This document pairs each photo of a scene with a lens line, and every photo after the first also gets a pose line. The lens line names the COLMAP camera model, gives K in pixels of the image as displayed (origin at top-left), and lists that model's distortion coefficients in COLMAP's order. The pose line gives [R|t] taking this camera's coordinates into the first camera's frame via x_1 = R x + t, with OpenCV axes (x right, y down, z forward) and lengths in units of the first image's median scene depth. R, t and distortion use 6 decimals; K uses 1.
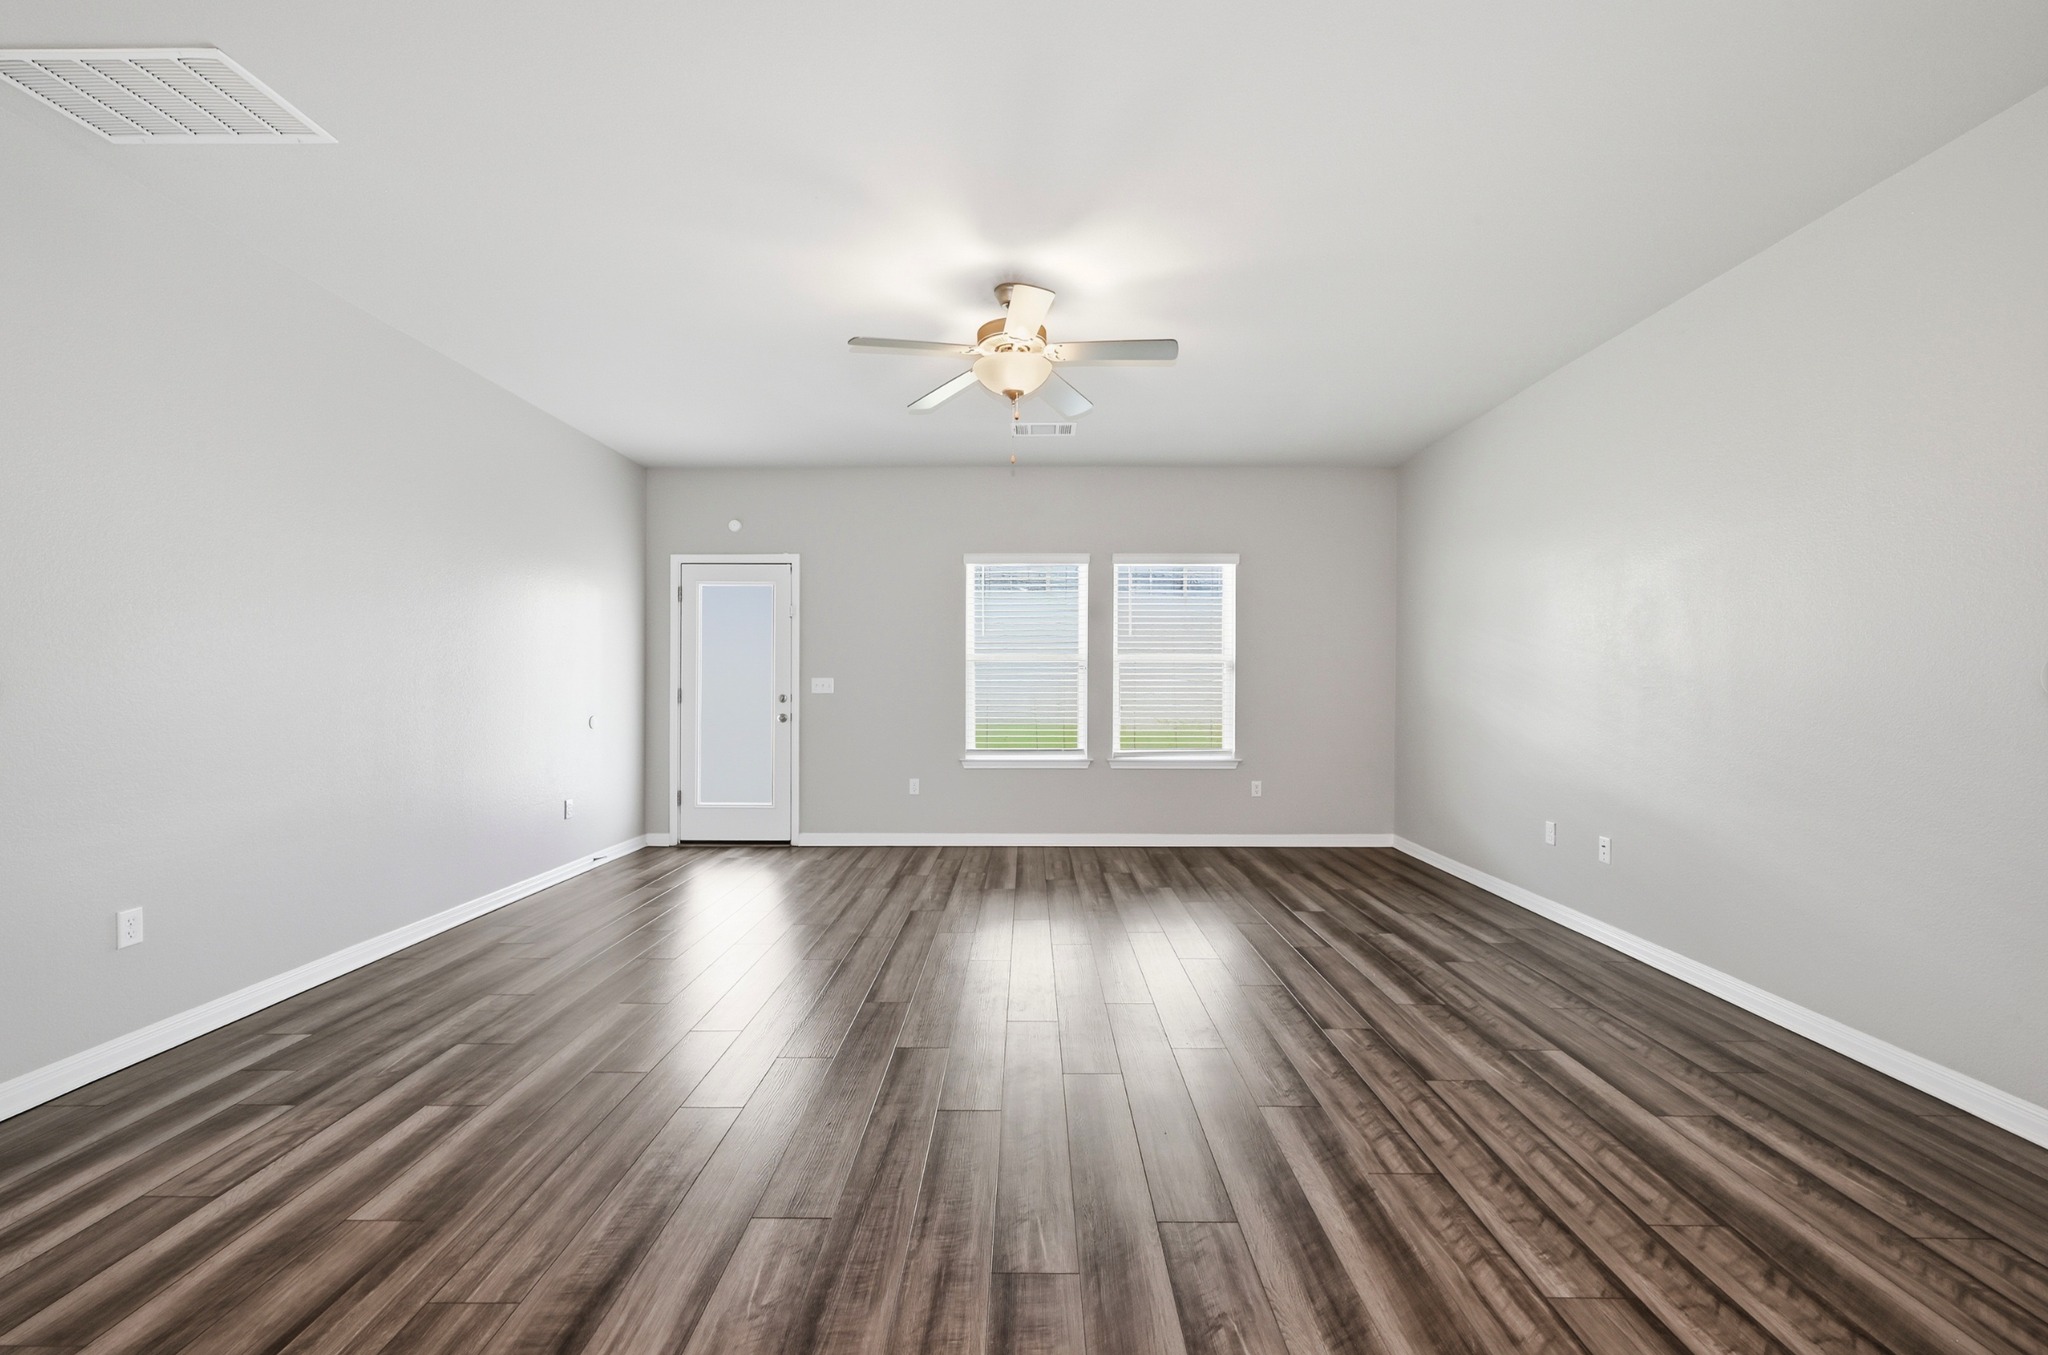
lens RADIAL K [[826.8, 0, 1020.9], [0, 826.8, 676.6], [0, 0, 1]] dist [0.001474, 0.000050]
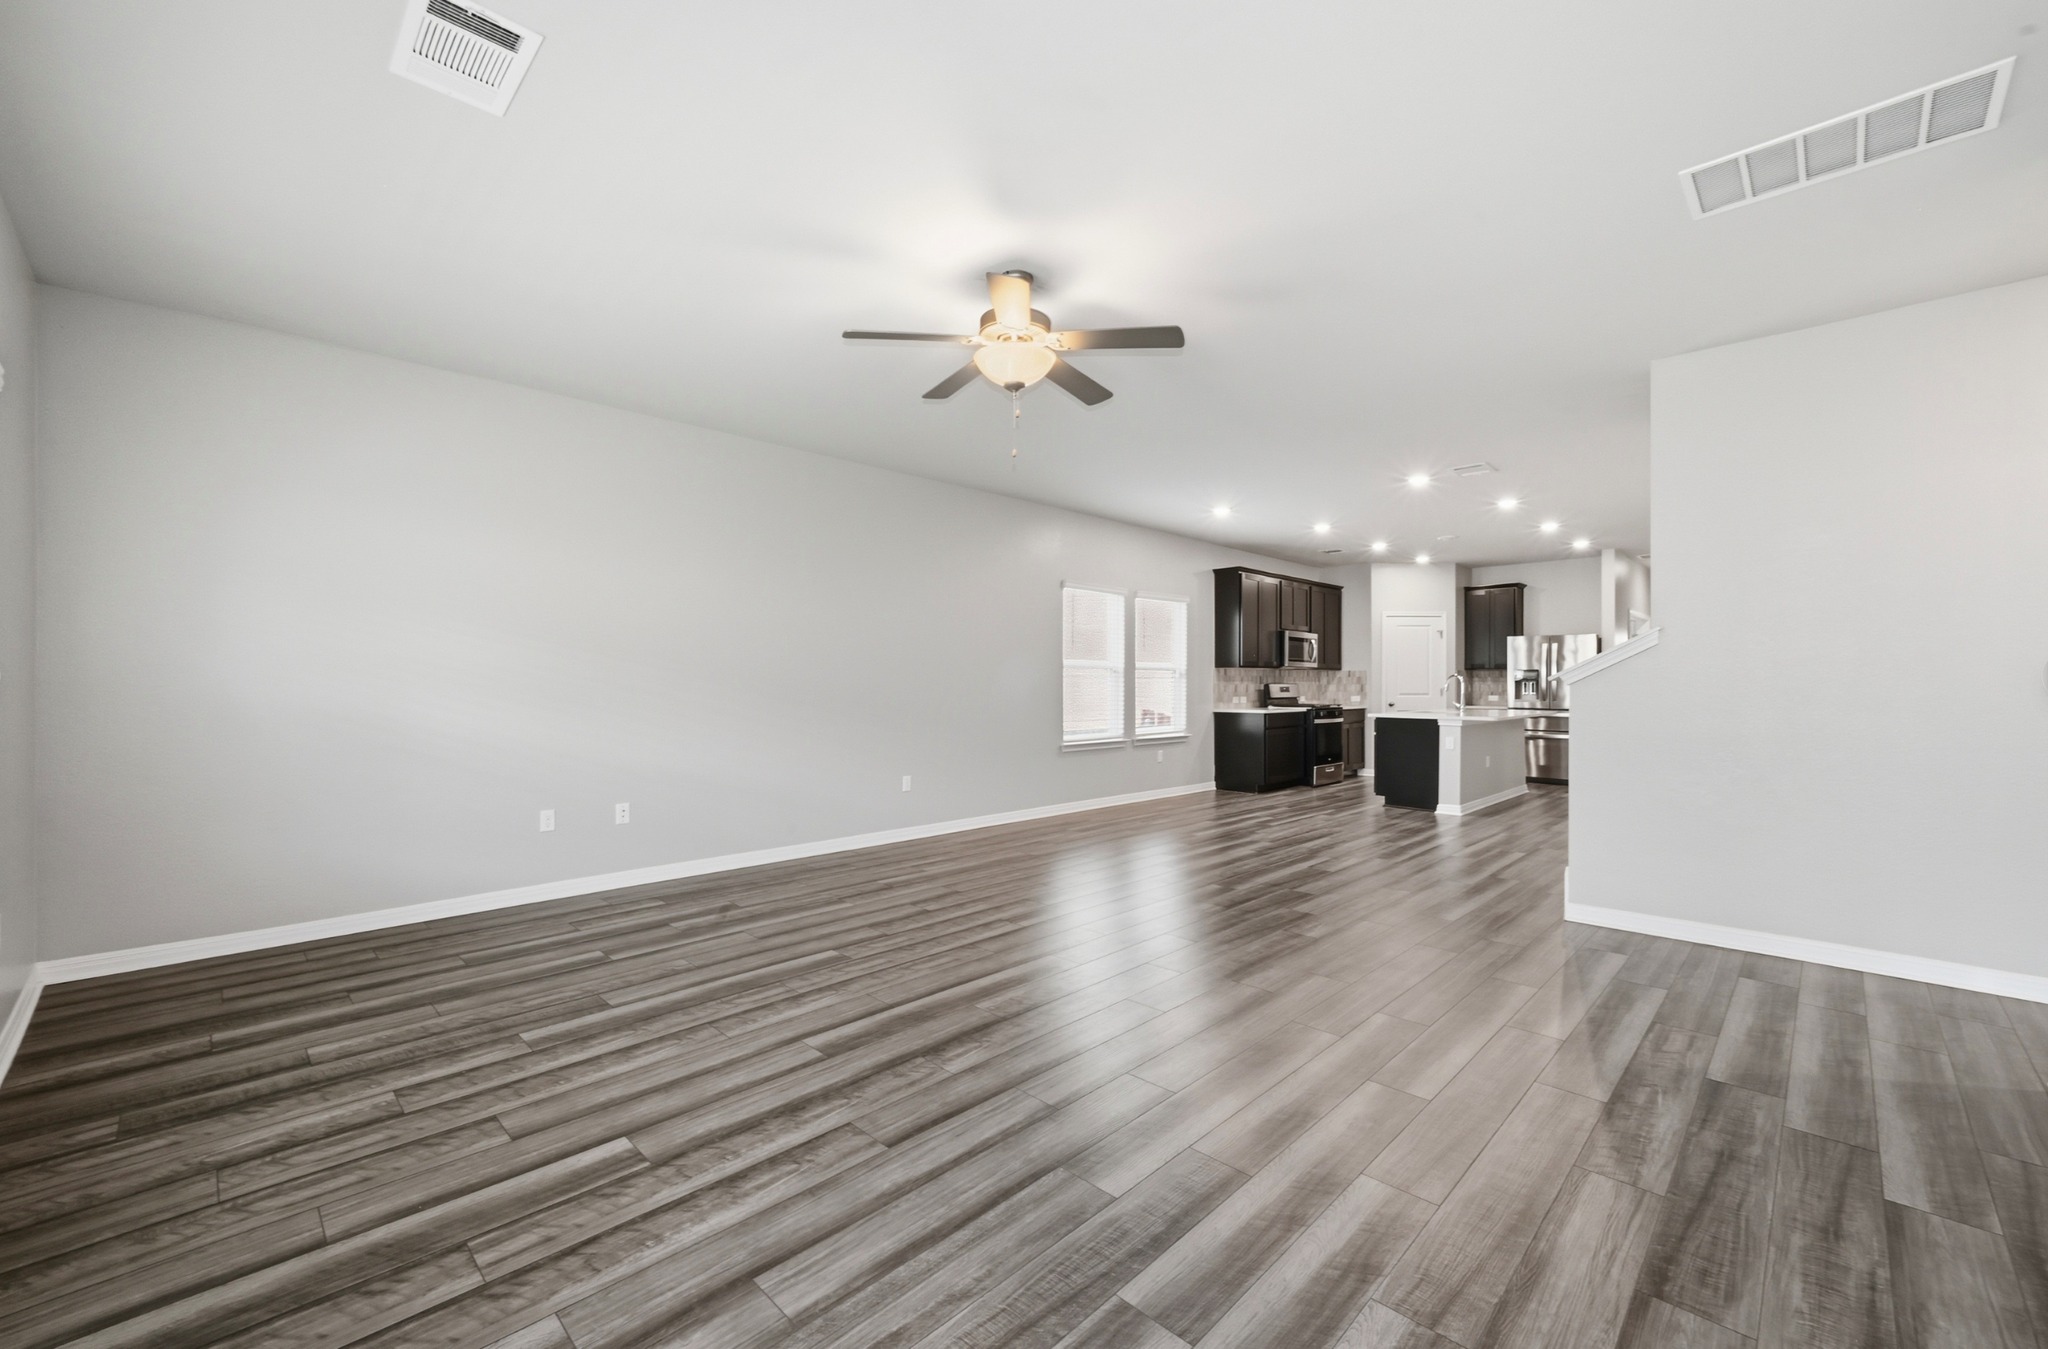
lens RADIAL K [[826.8, 0, 1020.3], [0, 826.8, 689.5], [0, 0, 1]] dist [0.001474, 0.000050]
pose [[-0.719300, -0.009340, 0.694637, -0.728686], [-0.007371, 0.999956, 0.005813, 0.009393], [-0.694661, -0.000939, -0.719337, 1.787742]]
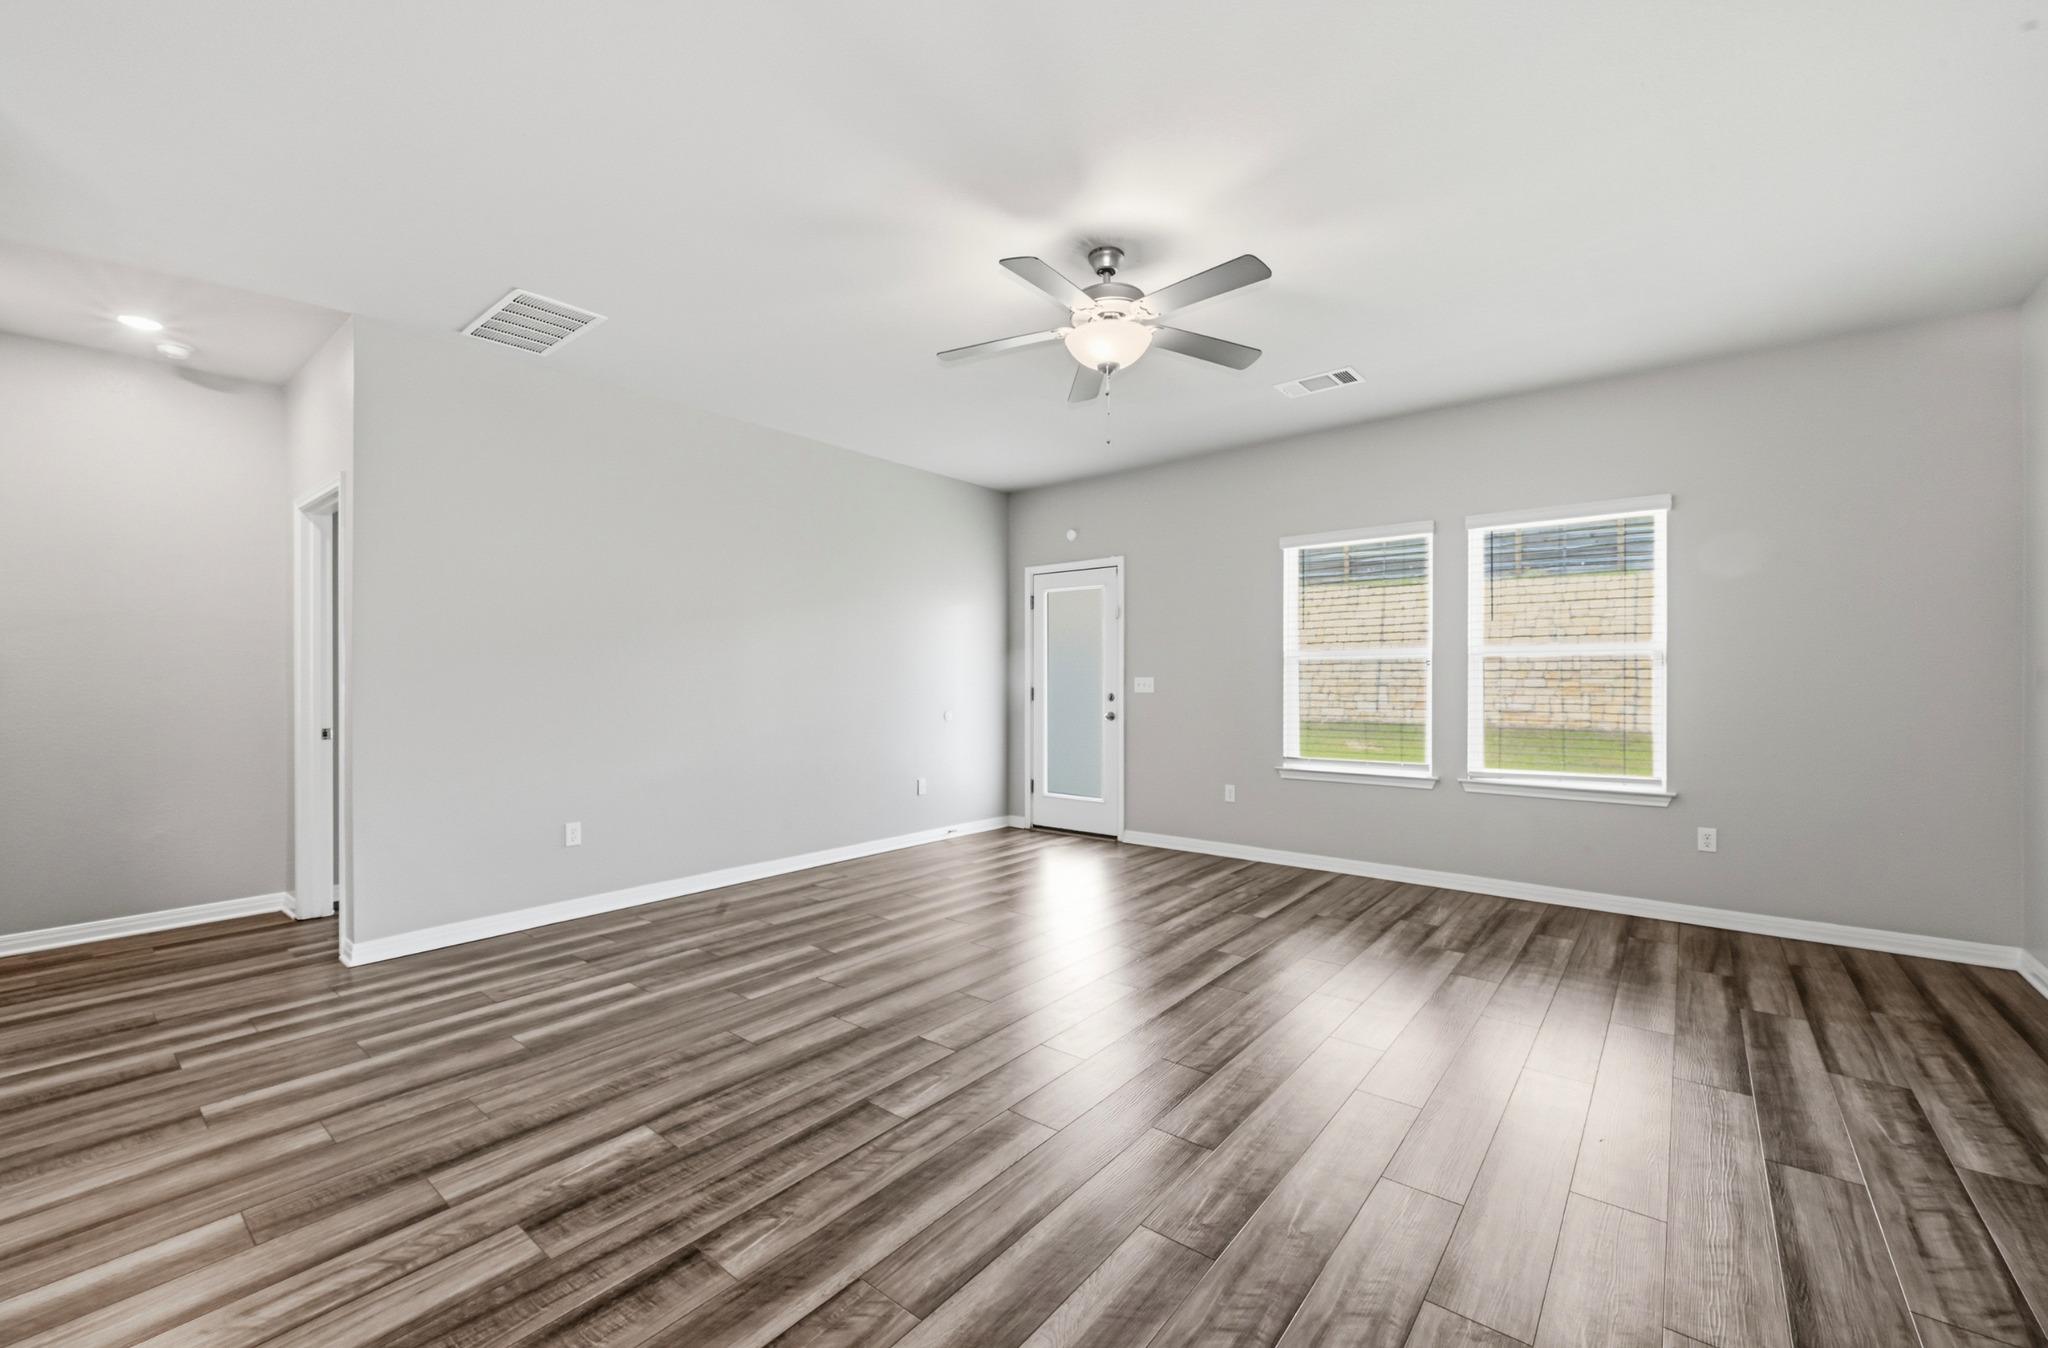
lens RADIAL K [[826.8, 0, 1012.7], [0, 826.8, 672.7], [0, 0, 1]] dist [0.001474, 0.000050]
pose [[0.777245, -0.008846, -0.629136, 0.511764], [0.007226, 0.999961, -0.005133, 0.000392], [0.629157, -0.000557, 0.777278, 0.234142]]
